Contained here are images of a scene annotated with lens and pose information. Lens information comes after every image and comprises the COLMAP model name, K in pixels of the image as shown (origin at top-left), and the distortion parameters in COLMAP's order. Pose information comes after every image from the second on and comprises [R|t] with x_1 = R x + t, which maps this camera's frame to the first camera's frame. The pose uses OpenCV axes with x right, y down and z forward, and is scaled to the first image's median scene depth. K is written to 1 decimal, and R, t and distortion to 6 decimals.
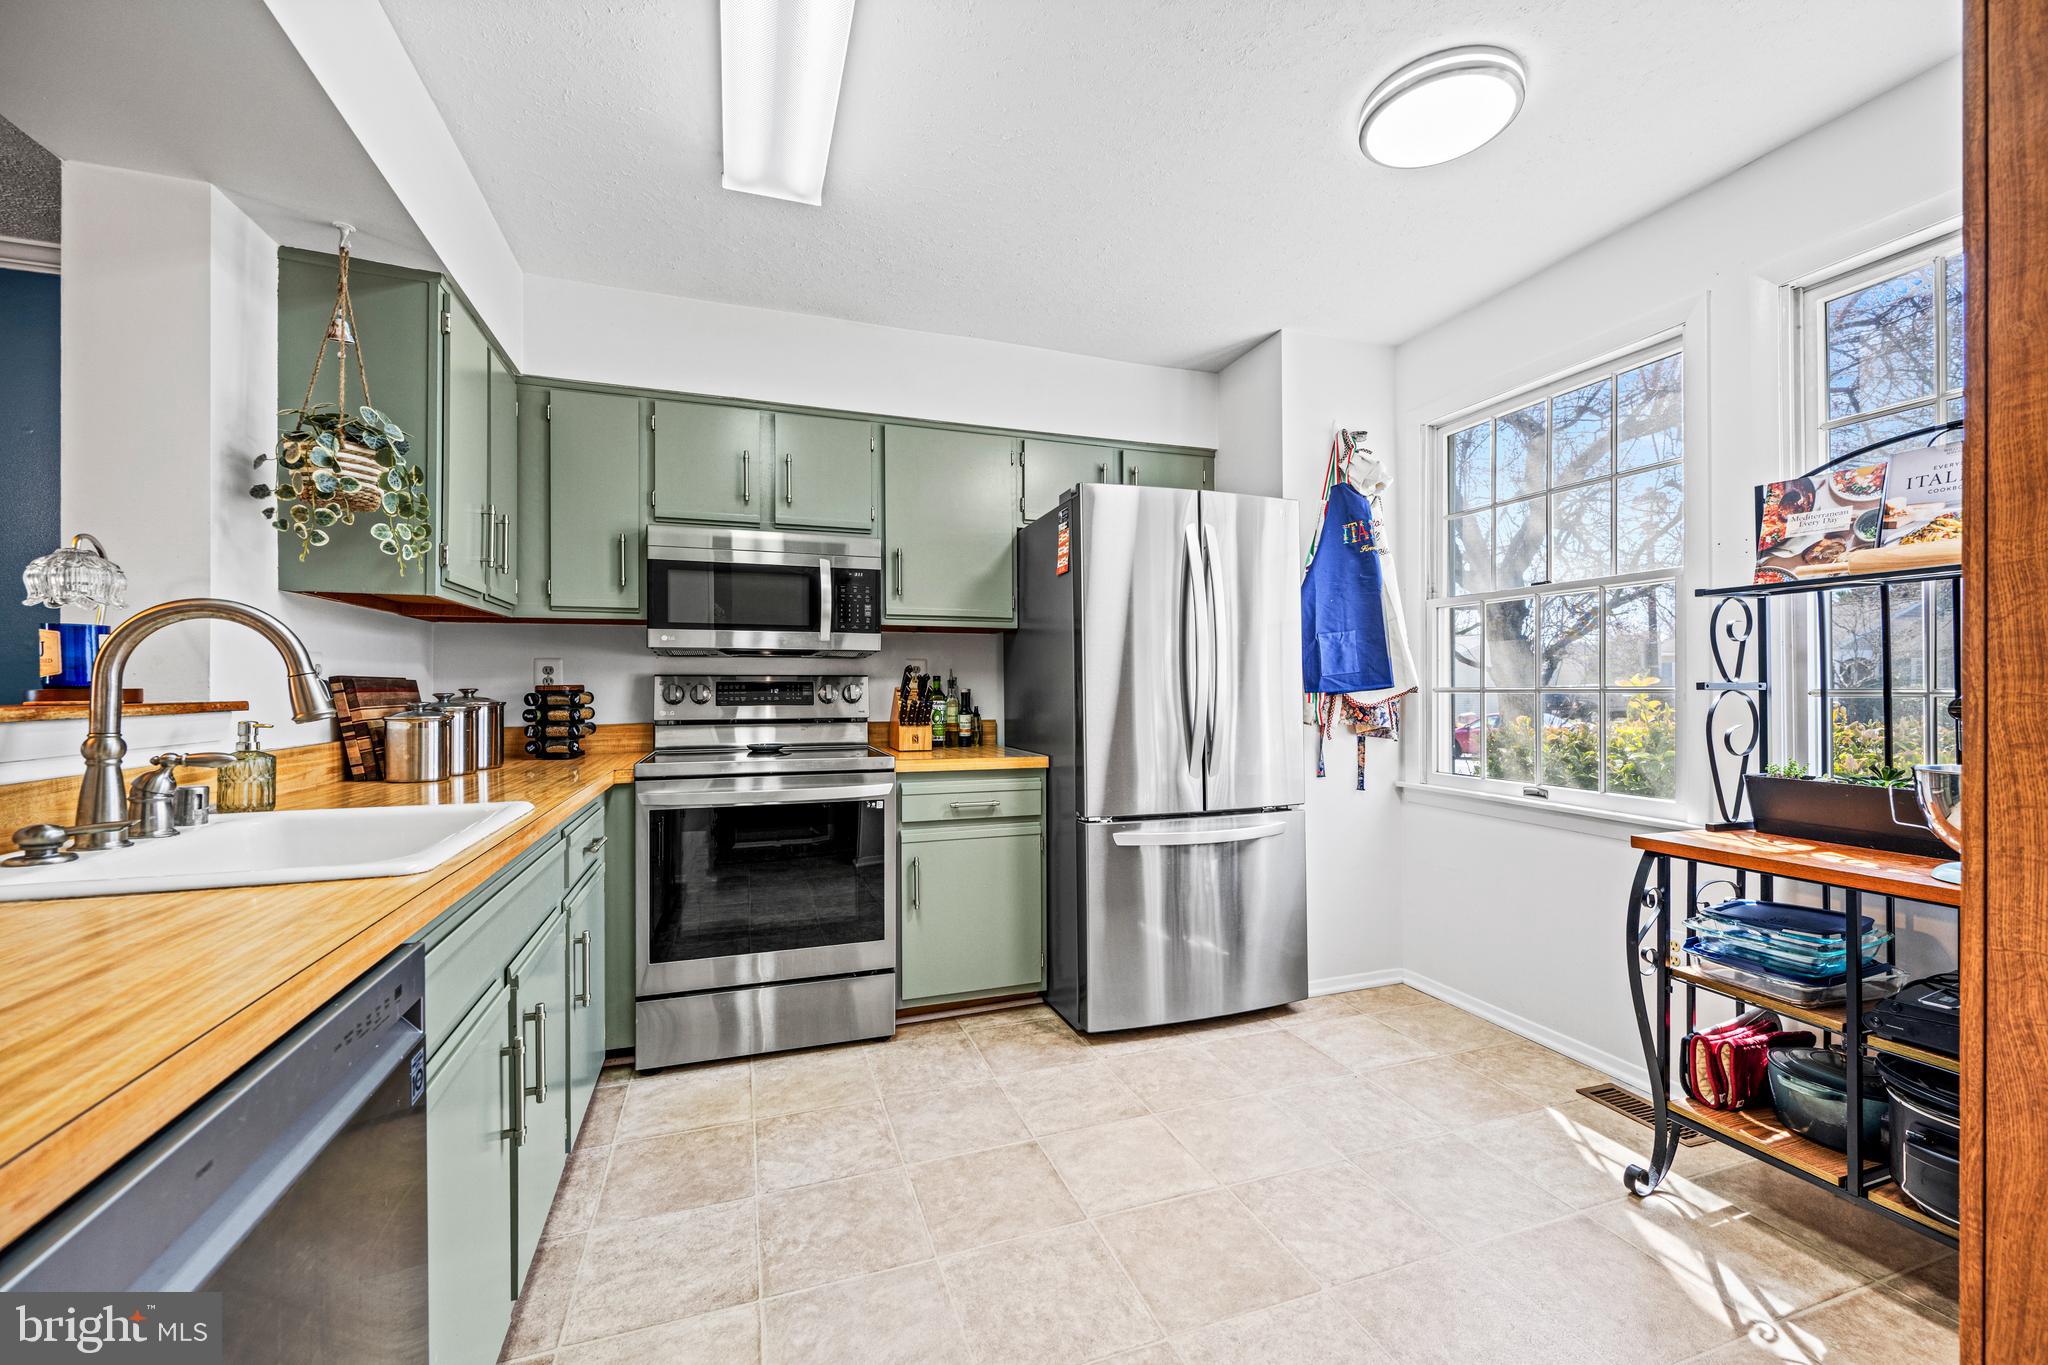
lens RADIAL K [[812.3, 0, 1012.5], [0, 812.3, 678.6], [0, 0, 1]] dist [-0.001578, 0.000120]
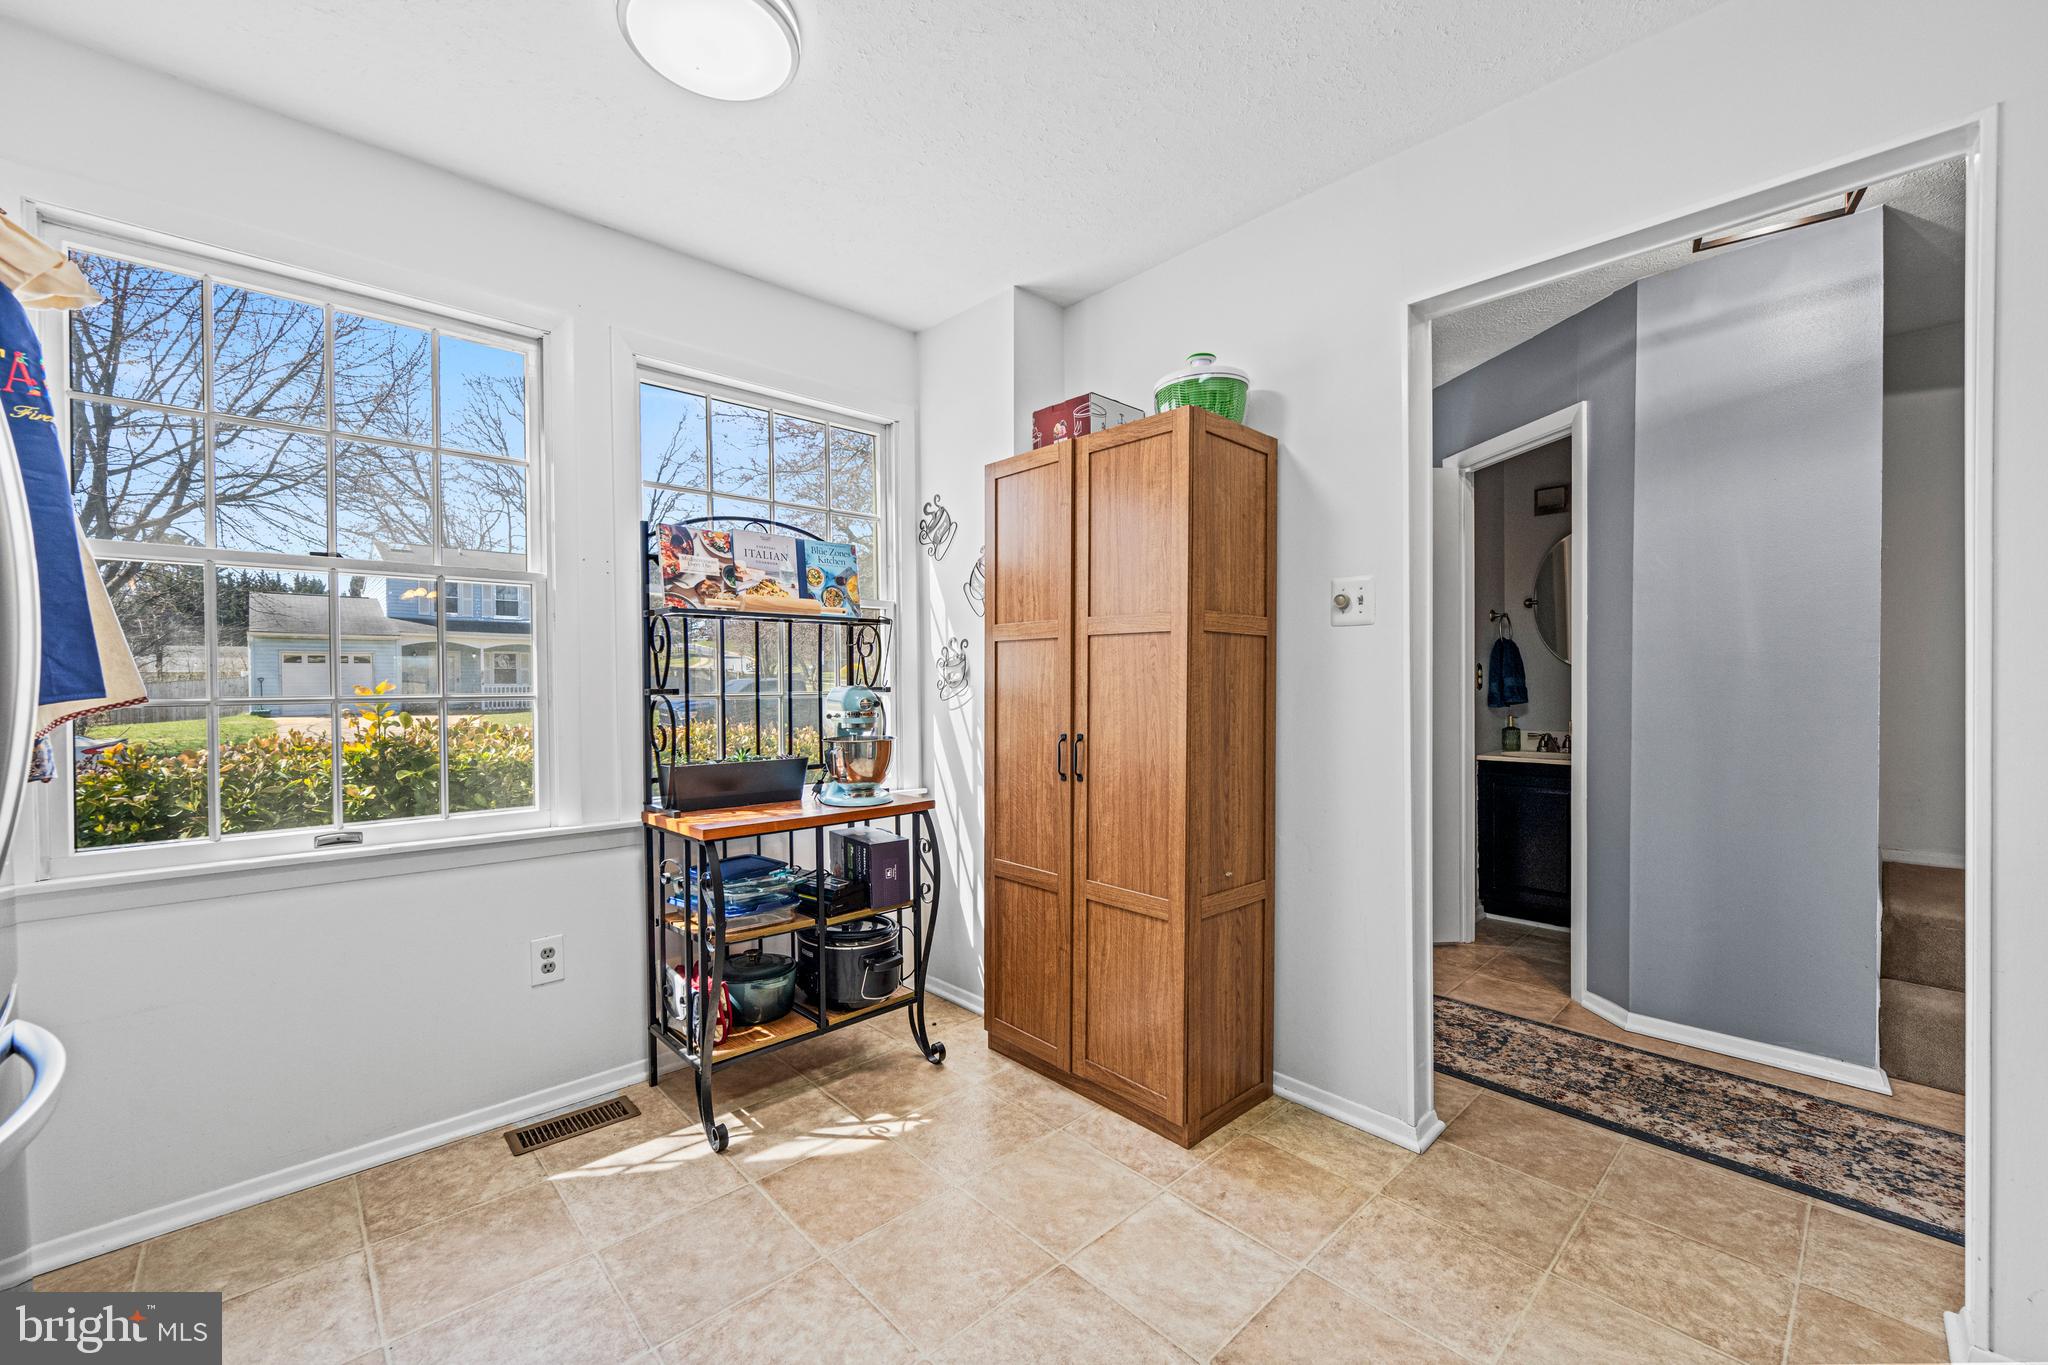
lens RADIAL K [[812.3, 0, 1006.0], [0, 812.3, 693.9], [0, 0, 1]] dist [-0.001578, 0.000120]
pose [[-0.397997, -0.009665, 0.917336, -0.406878], [-0.003047, 0.999953, 0.009213, -0.000832], [-0.917382, 0.000871, -0.398008, 1.105031]]
